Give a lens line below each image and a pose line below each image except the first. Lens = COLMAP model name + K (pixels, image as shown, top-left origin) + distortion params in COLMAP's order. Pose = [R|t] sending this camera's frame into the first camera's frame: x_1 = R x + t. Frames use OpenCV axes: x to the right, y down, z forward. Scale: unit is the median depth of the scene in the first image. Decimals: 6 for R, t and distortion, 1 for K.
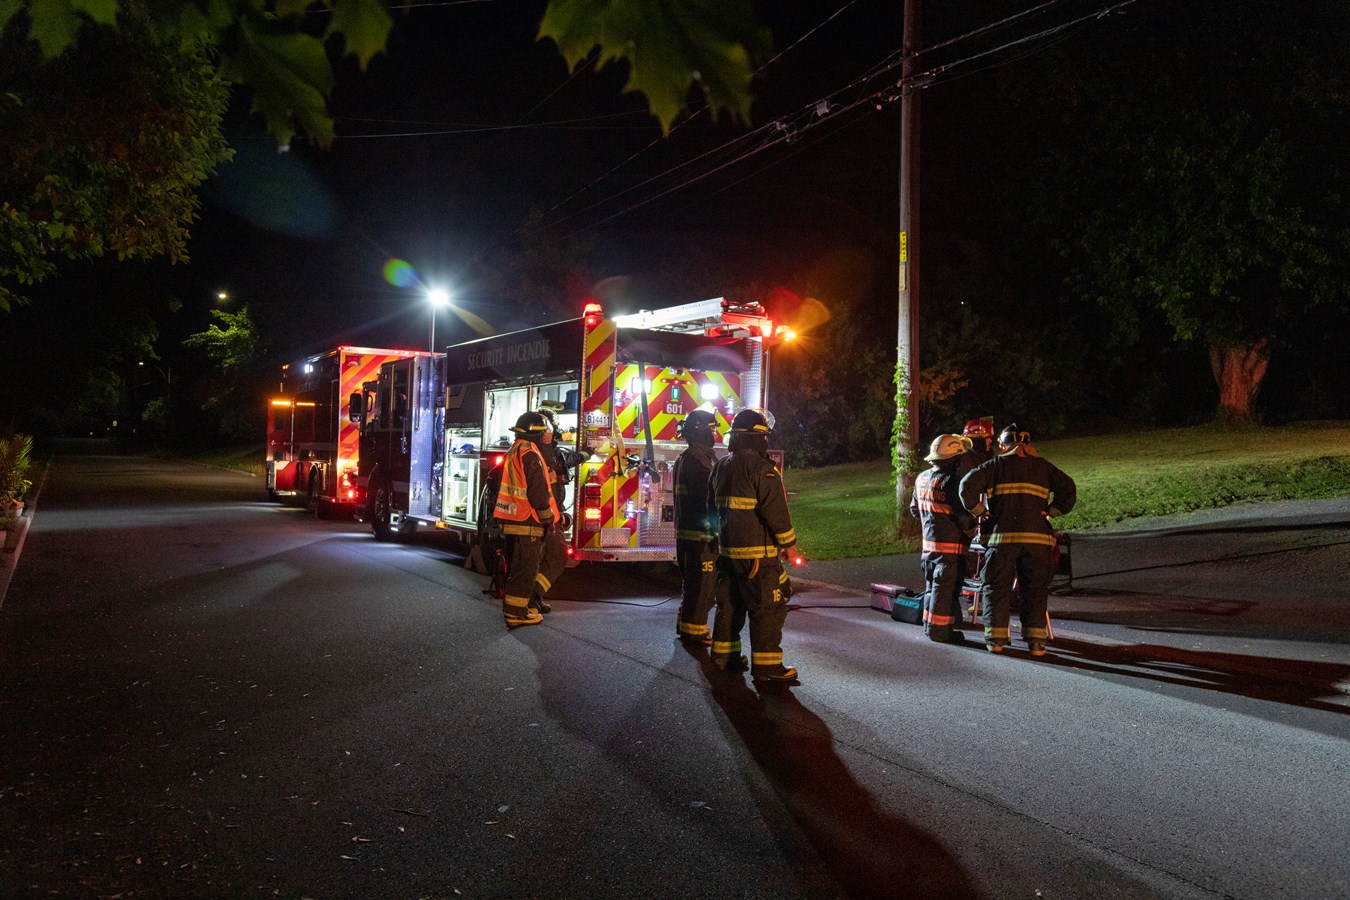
lens RADIAL K [[1117.6, 0, 650.6], [0, 1117.6, 447.4], [0, 0, 1]] dist [0.000716, -0.005417]
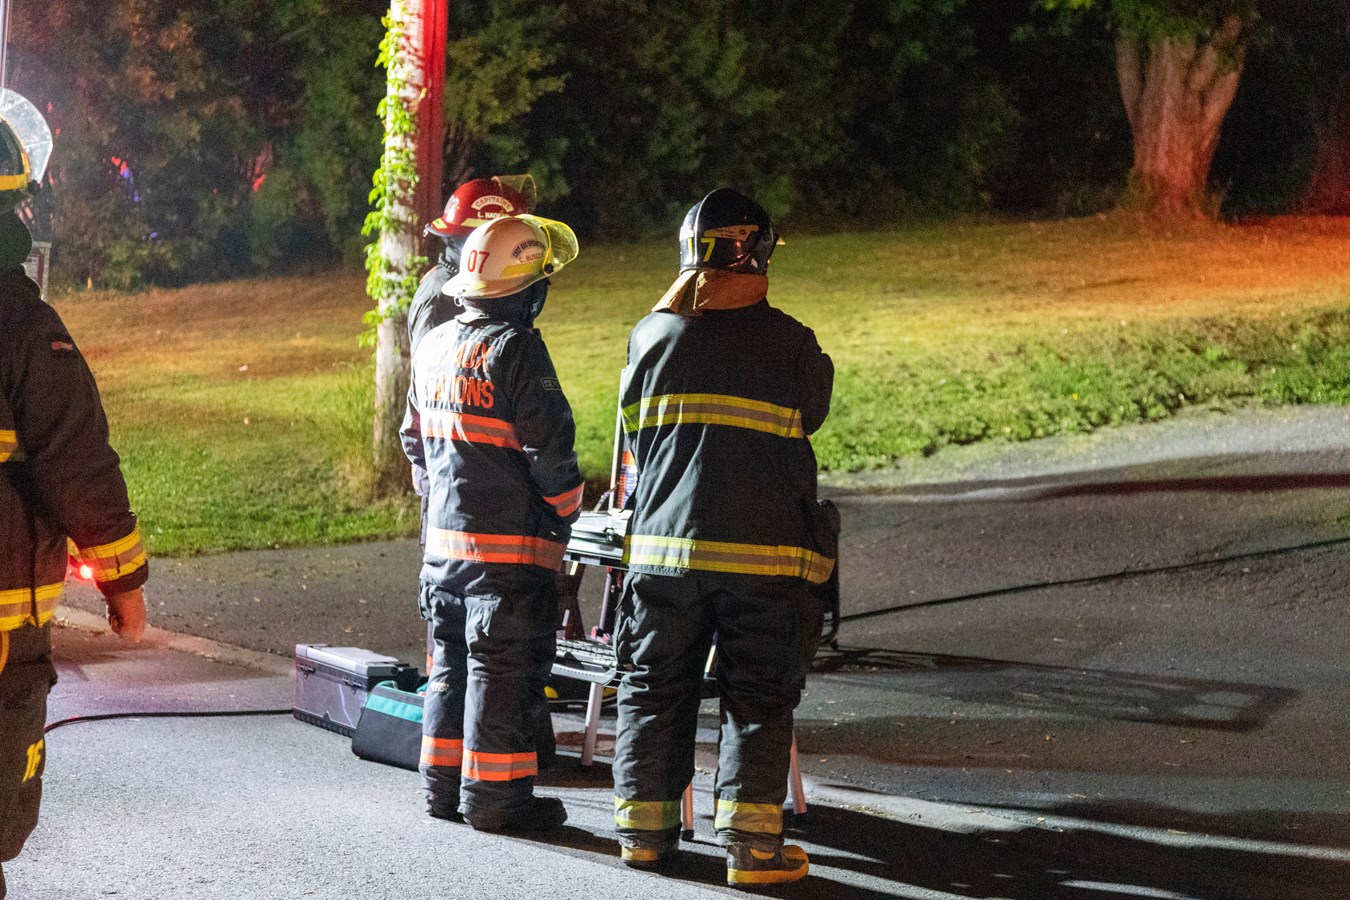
lens RADIAL K [[2746.9, 0, 675.0], [0, 2746.9, 450.0], [0, 0, 1]] dist [0.012154, -0.147053]
pose [[0.946820, 0.014631, 0.321430, 0.020787], [-0.039894, 0.996596, 0.072149, -0.001453], [-0.319280, -0.081136, 0.944181, 0.101223]]
